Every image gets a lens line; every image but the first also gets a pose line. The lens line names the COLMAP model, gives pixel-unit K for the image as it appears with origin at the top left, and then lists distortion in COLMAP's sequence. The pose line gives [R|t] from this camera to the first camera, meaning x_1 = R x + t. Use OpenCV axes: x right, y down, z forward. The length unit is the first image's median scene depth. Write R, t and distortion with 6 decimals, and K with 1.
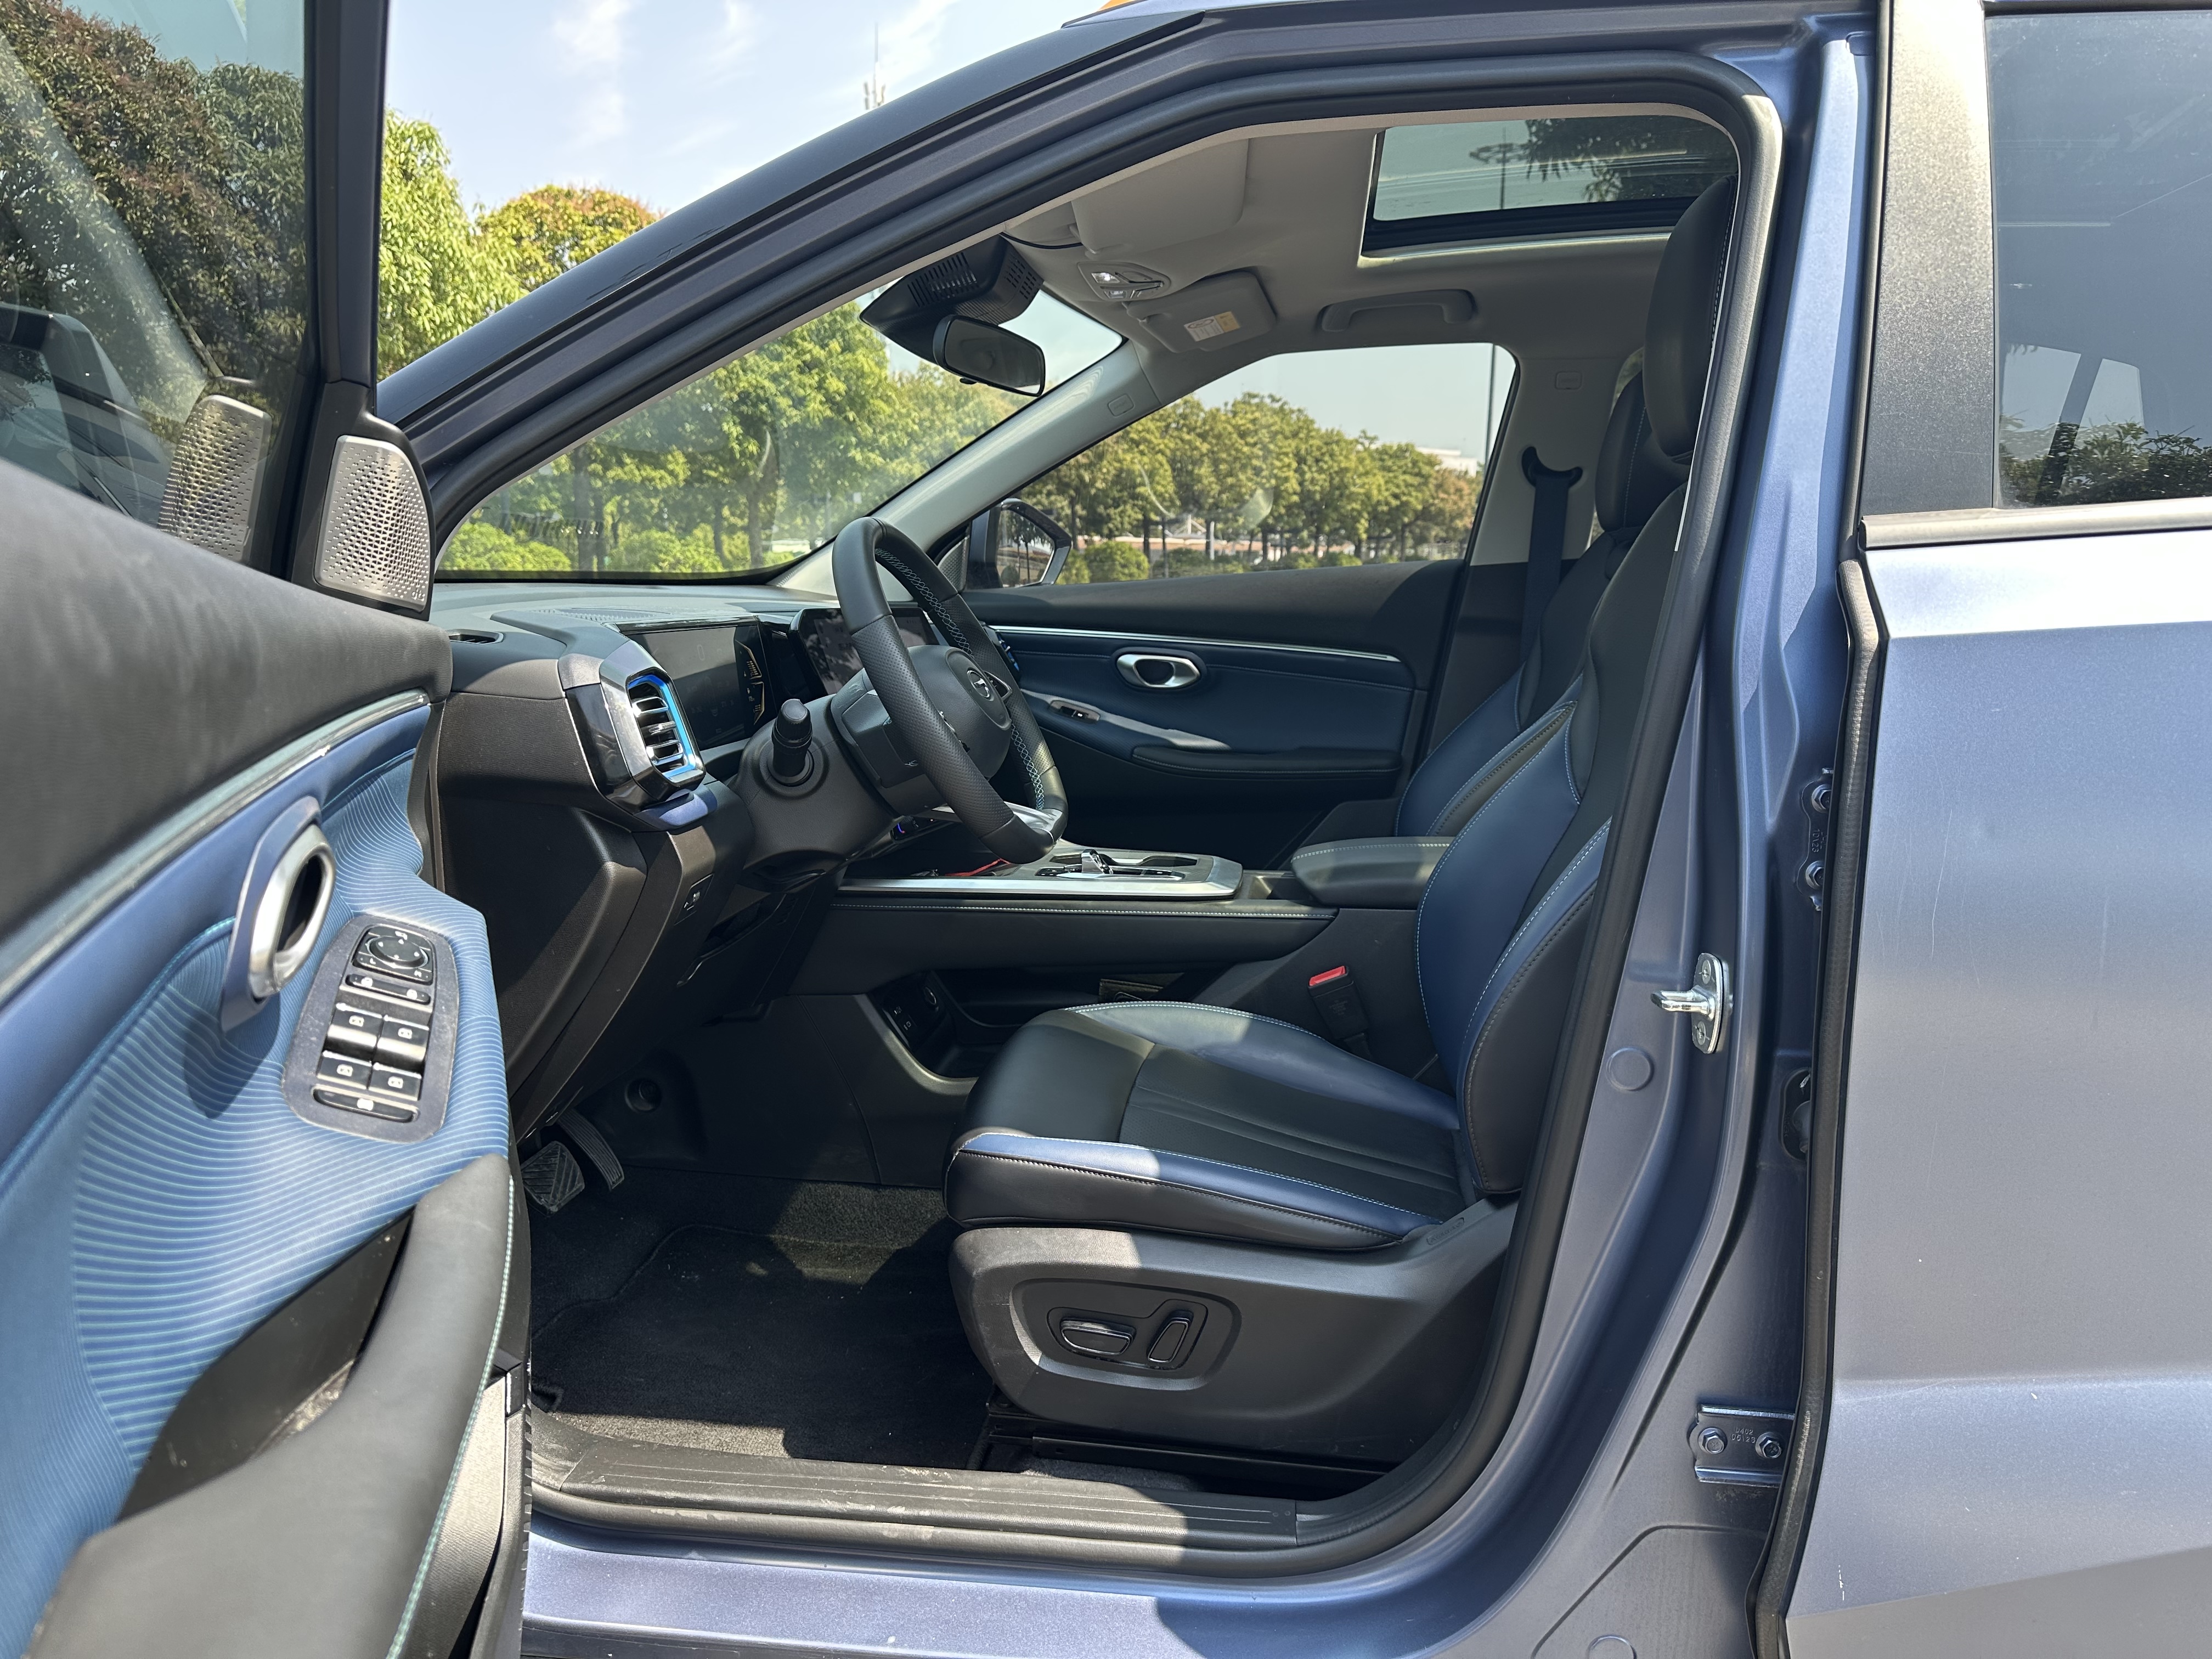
lens RADIAL K [[1544.3, 0, 1094.9], [0, 1544.3, 819.3], [0, 0, 1]] dist [-0.000152, -0.011199]
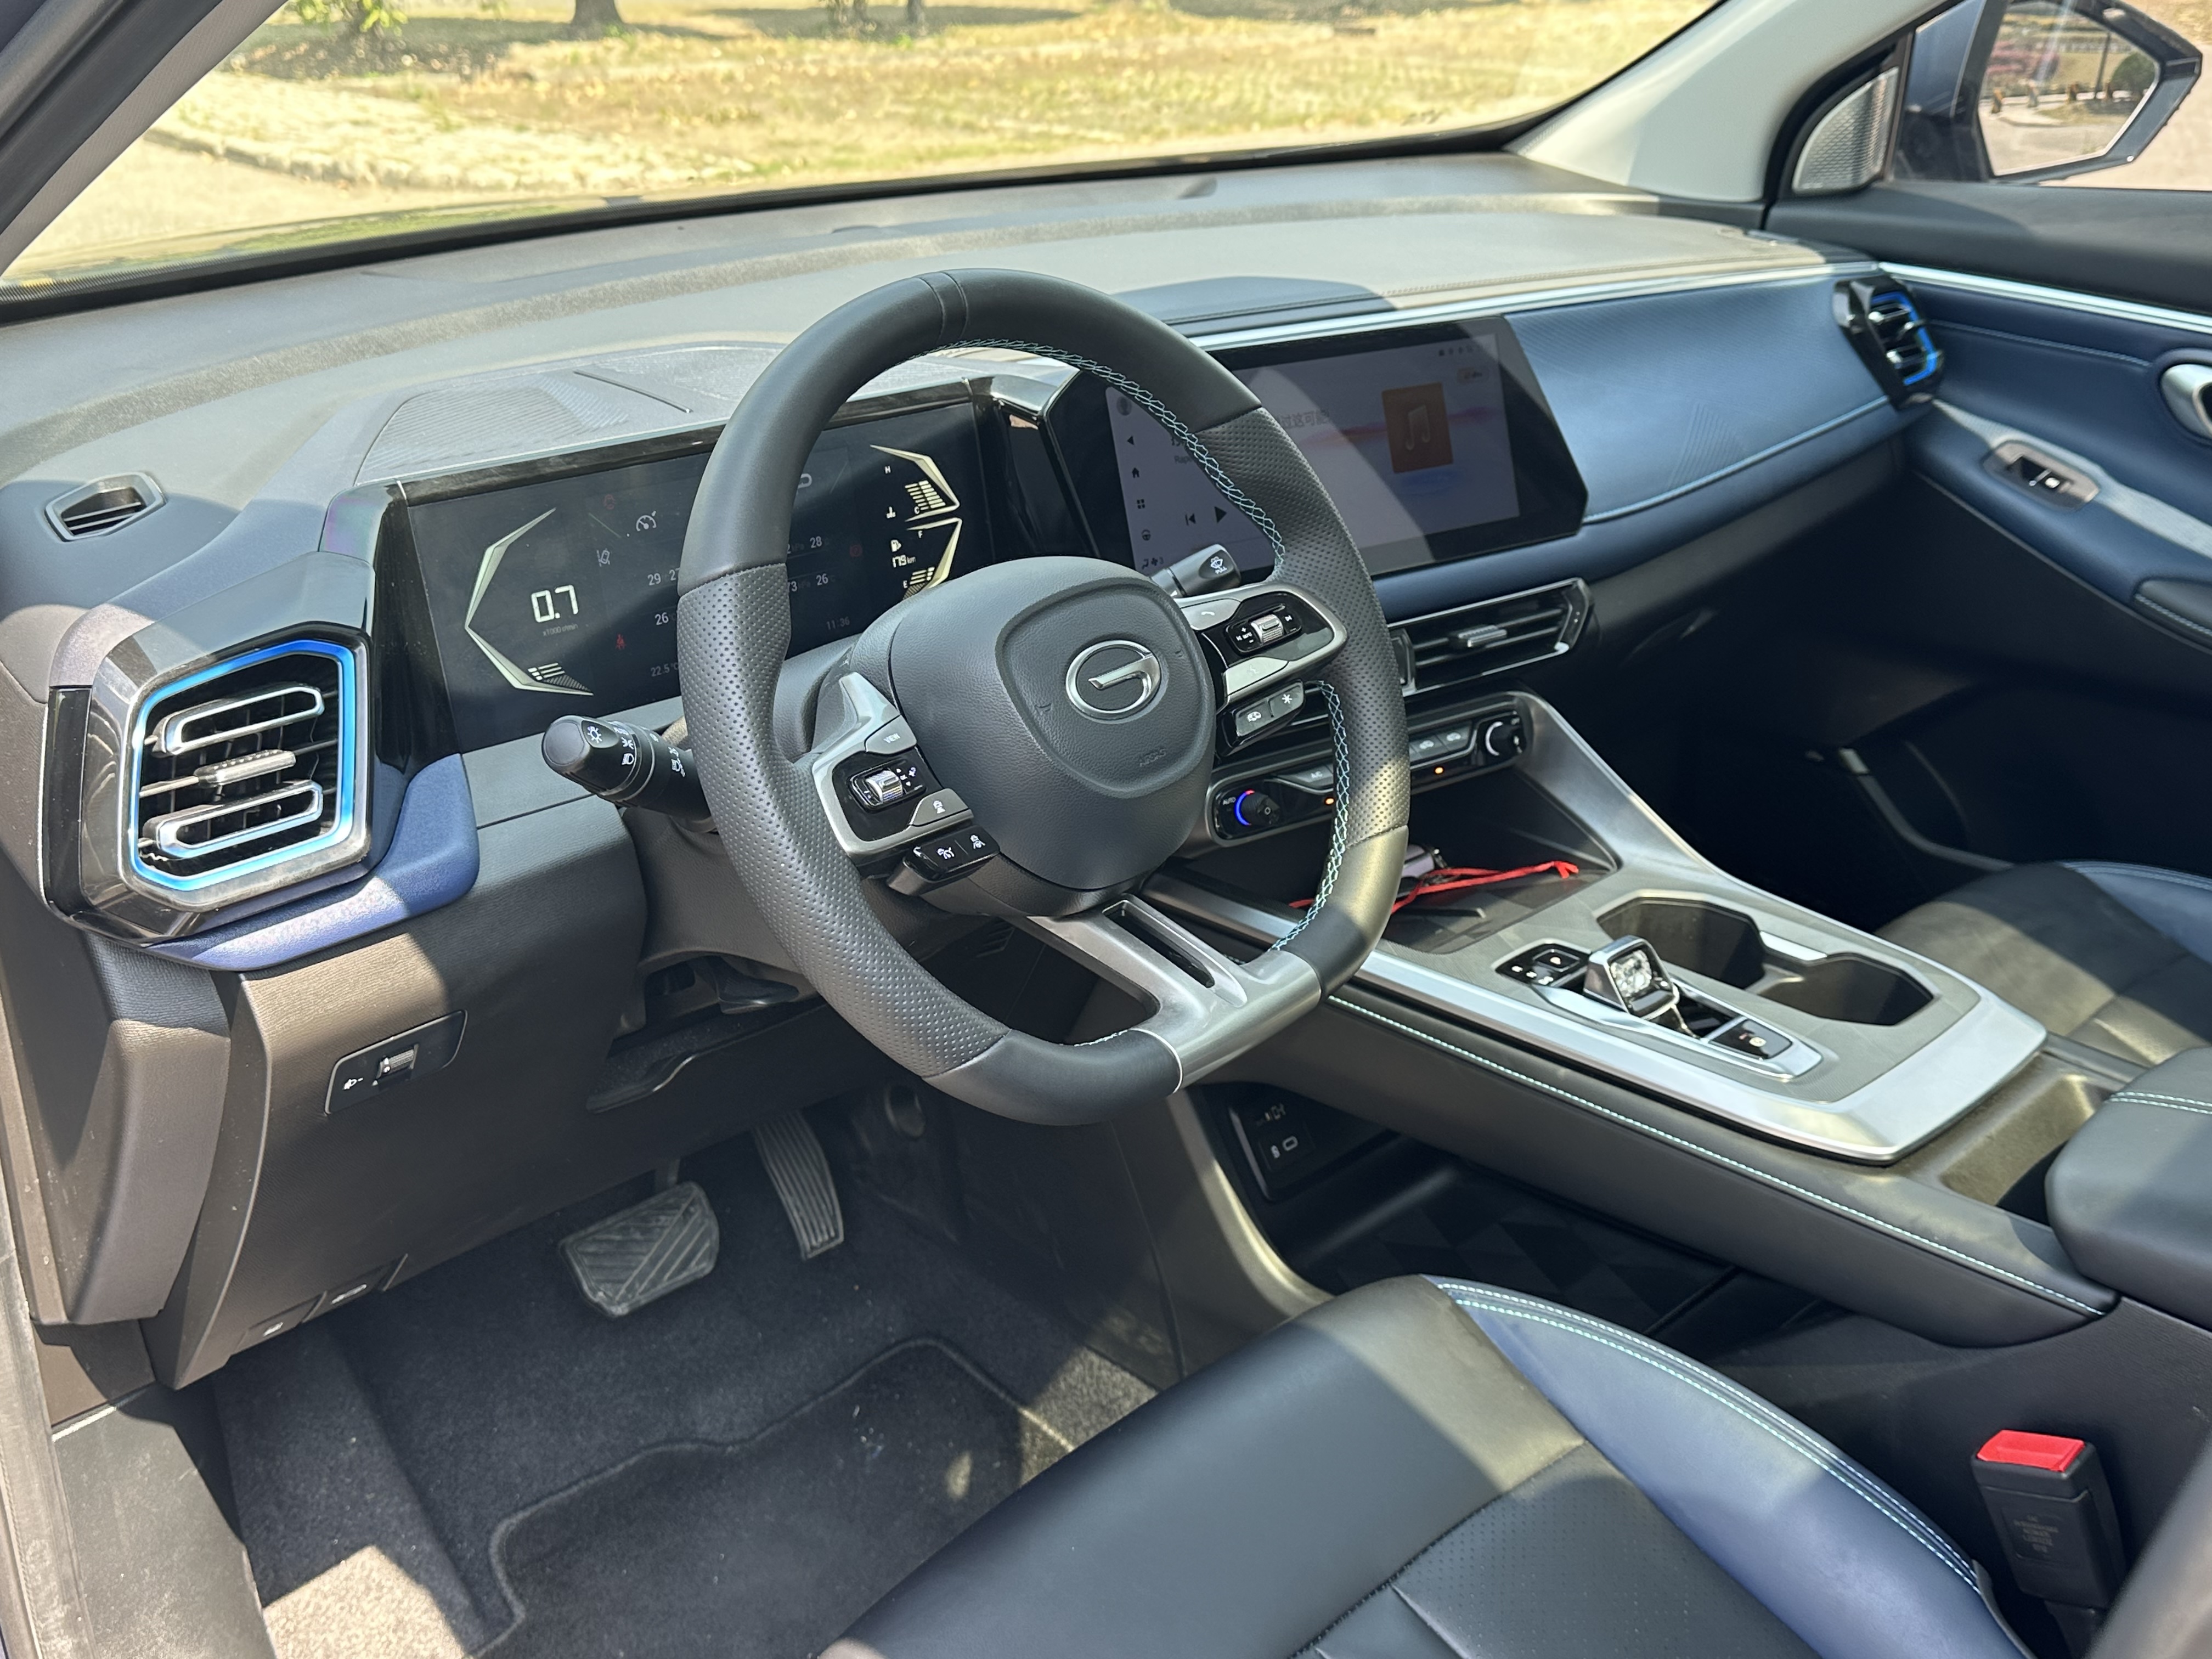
lens RADIAL K [[2138.2, 0, 1104.0], [0, 2138.2, 832.5], [0, 0, 1]] dist [-0.001226, 0.000000]
pose [[0.789149, 0.241203, -0.564859, 0.303203], [-0.090985, 0.955424, 0.280867, -0.237573], [0.607426, -0.170252, 0.775918, 0.584358]]
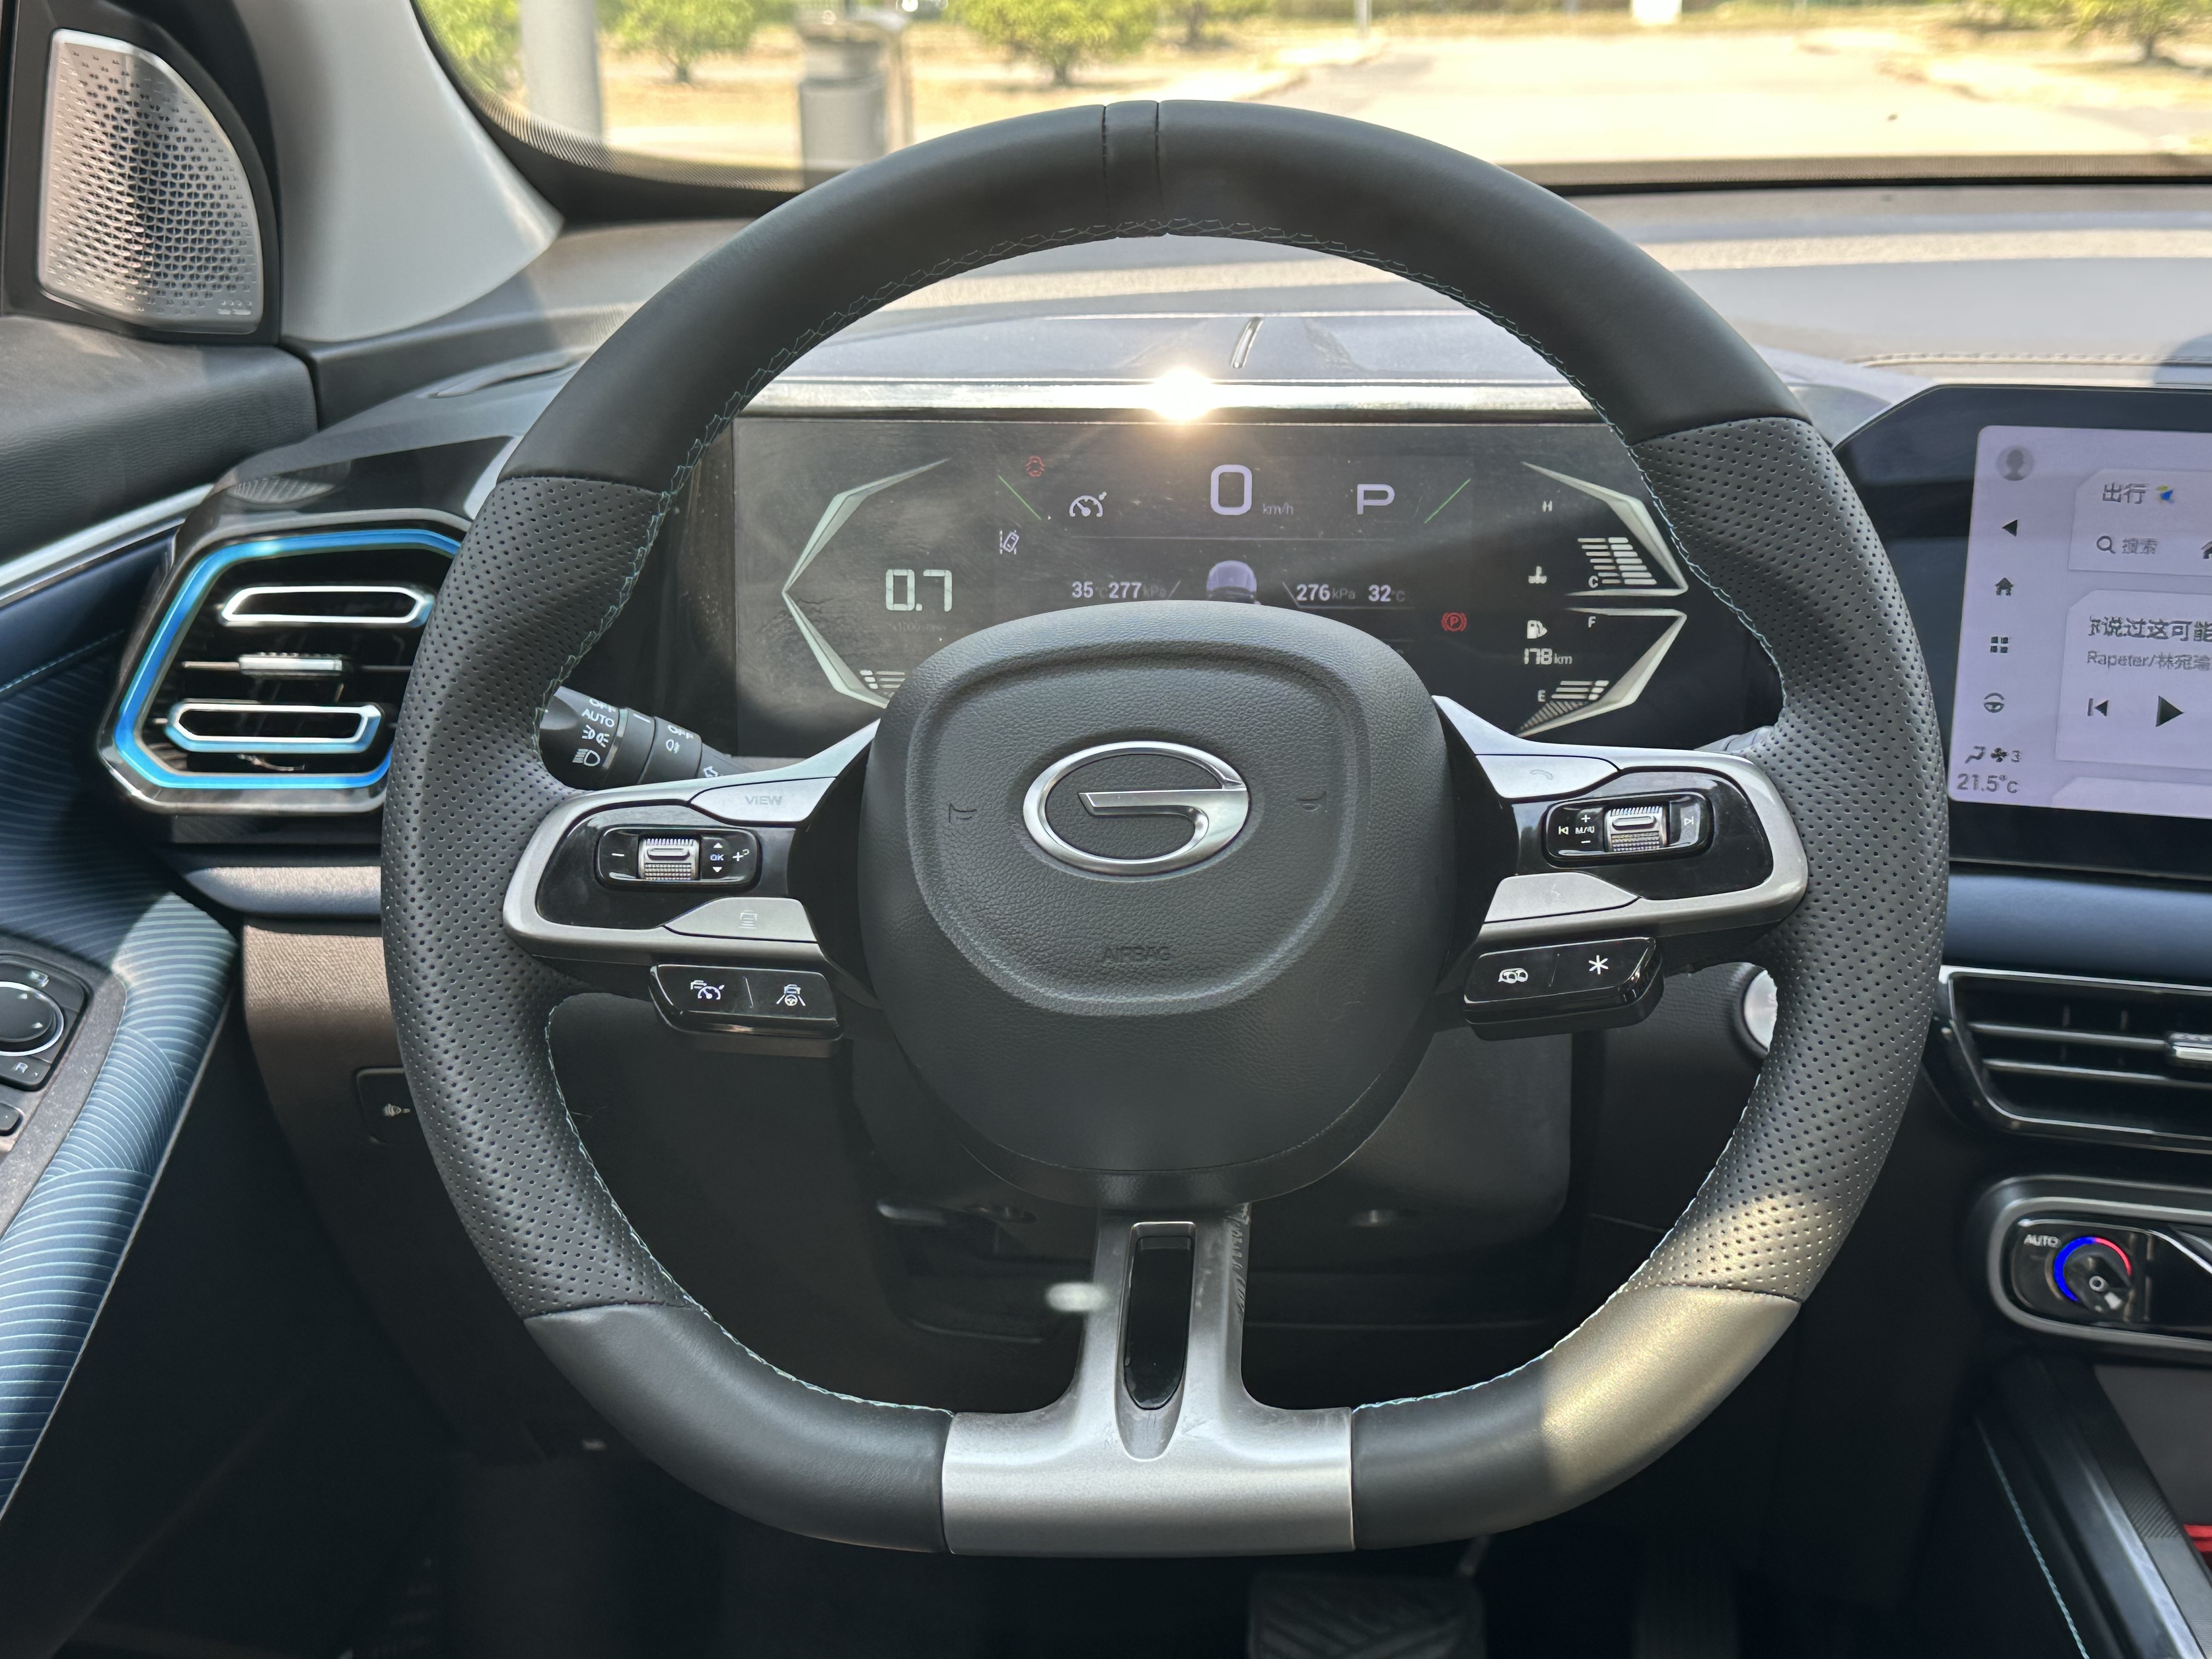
lens RADIAL K [[2776.3, 0, 1106.2], [0, 2776.3, 825.3], [0, 0, 1]] dist [0.059482, 0.000000]
pose [[-0.004126, 0.280293, -0.959906, 0.394070], [-0.128548, 0.951801, 0.278479, -0.228949], [0.991695, 0.124543, 0.032104, 1.118677]]
